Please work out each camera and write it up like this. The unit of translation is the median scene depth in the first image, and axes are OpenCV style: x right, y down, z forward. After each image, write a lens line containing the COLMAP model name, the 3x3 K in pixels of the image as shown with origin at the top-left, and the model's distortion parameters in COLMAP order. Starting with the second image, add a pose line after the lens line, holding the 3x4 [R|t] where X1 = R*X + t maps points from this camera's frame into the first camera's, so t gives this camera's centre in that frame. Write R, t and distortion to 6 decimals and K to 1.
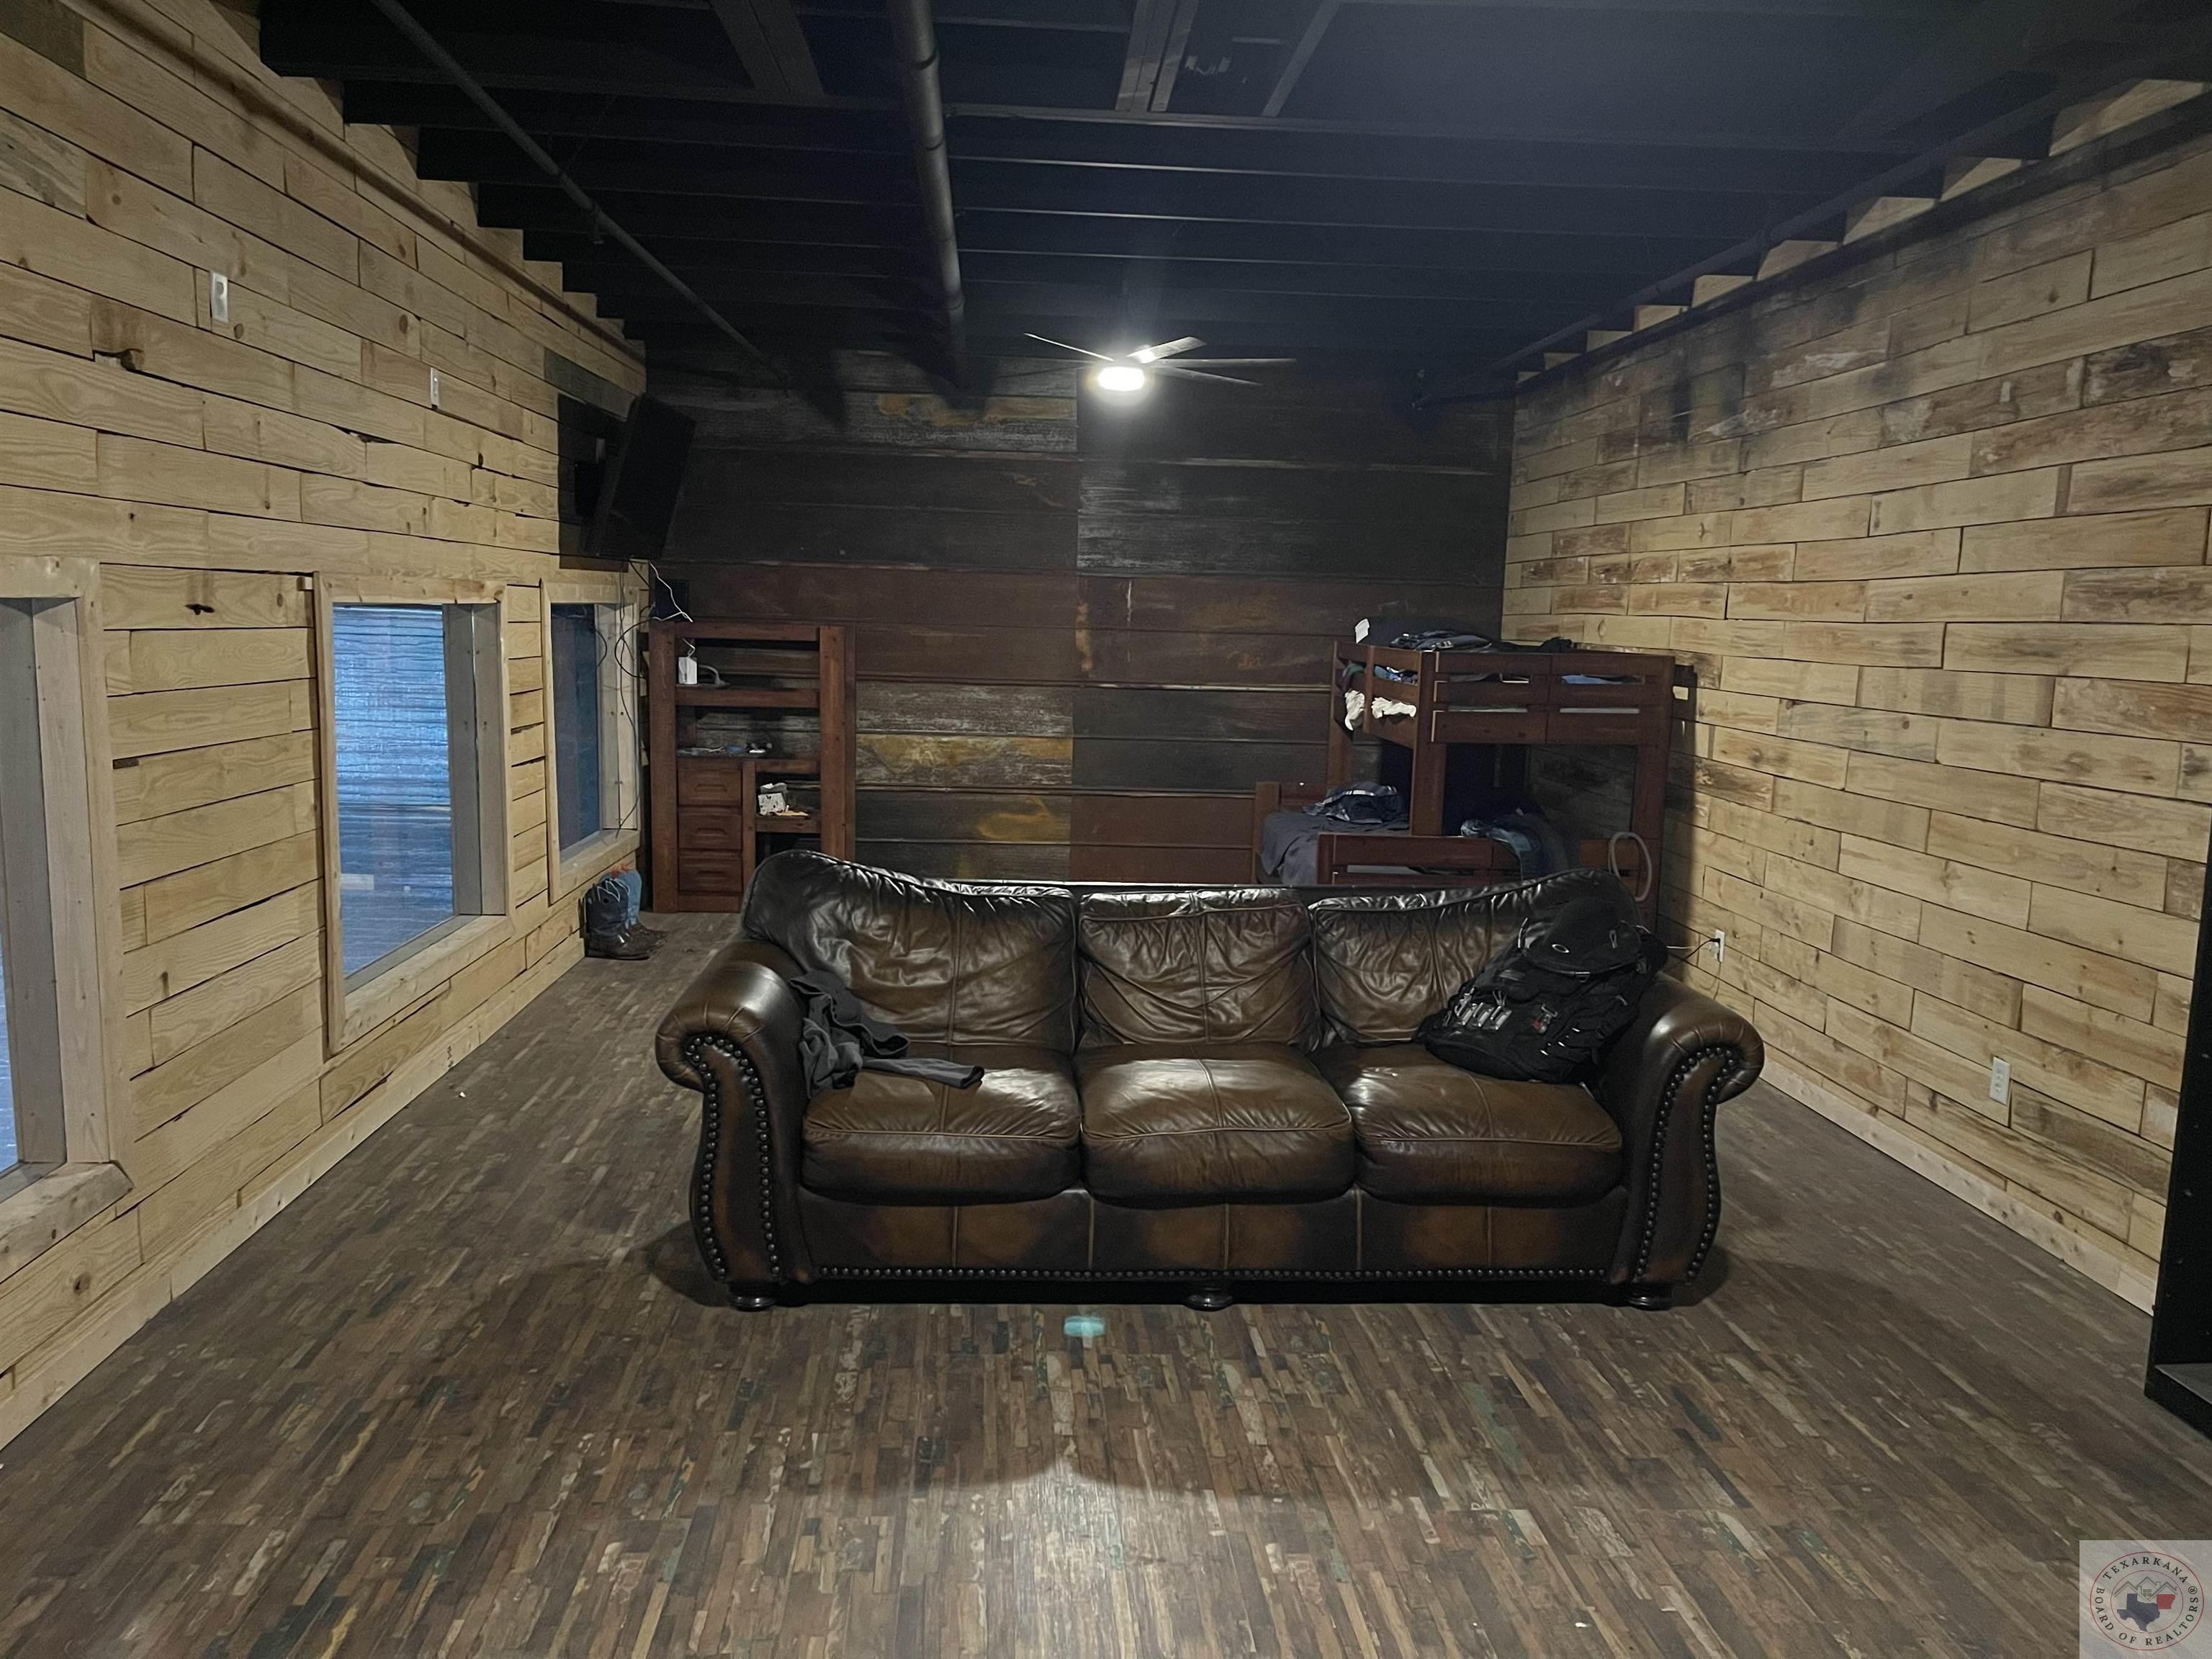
lens RADIAL K [[1653.9, 0, 1107.9], [0, 1653.9, 832.4], [0, 0, 1]] dist [0.001329, -0.002768]
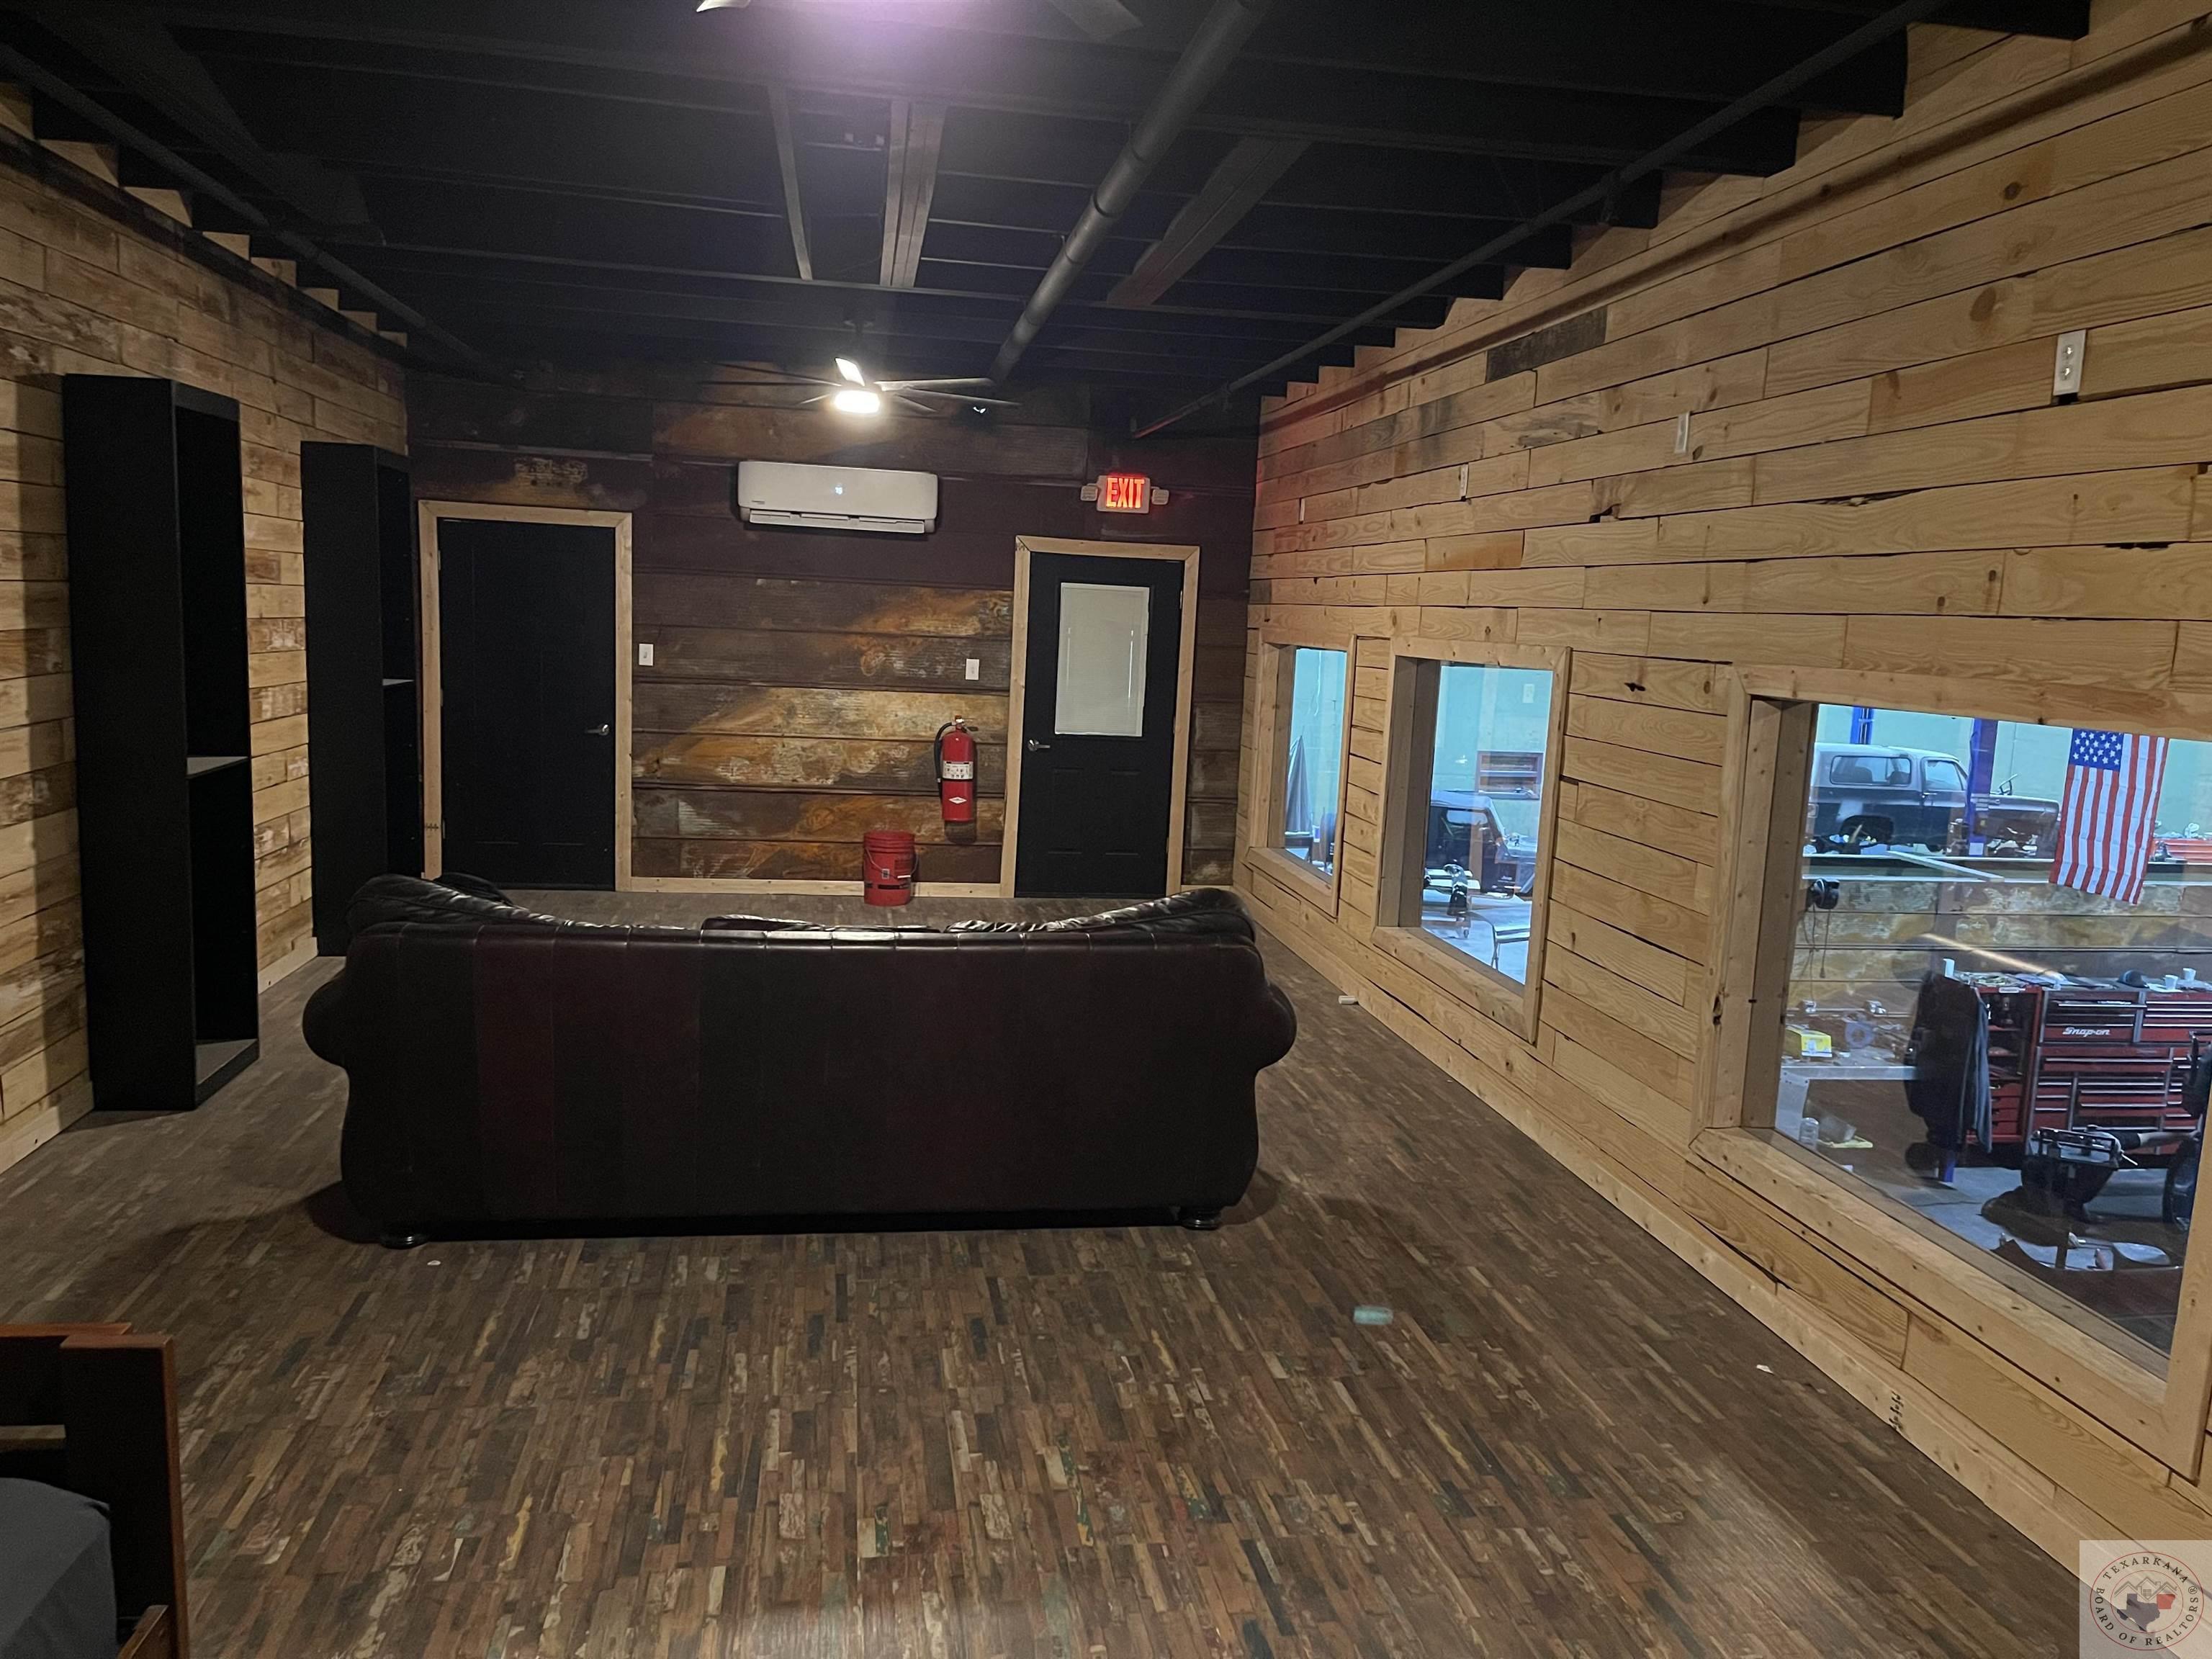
lens RADIAL K [[1653.9, 0, 1110.3], [0, 1653.9, 834.3], [0, 0, 1]] dist [0.001329, -0.002768]
pose [[-0.993134, -0.062755, -0.098725, -0.017943], [-0.086853, 0.960907, 0.262897, -0.299107], [0.078368, 0.269667, -0.959760, 2.039387]]
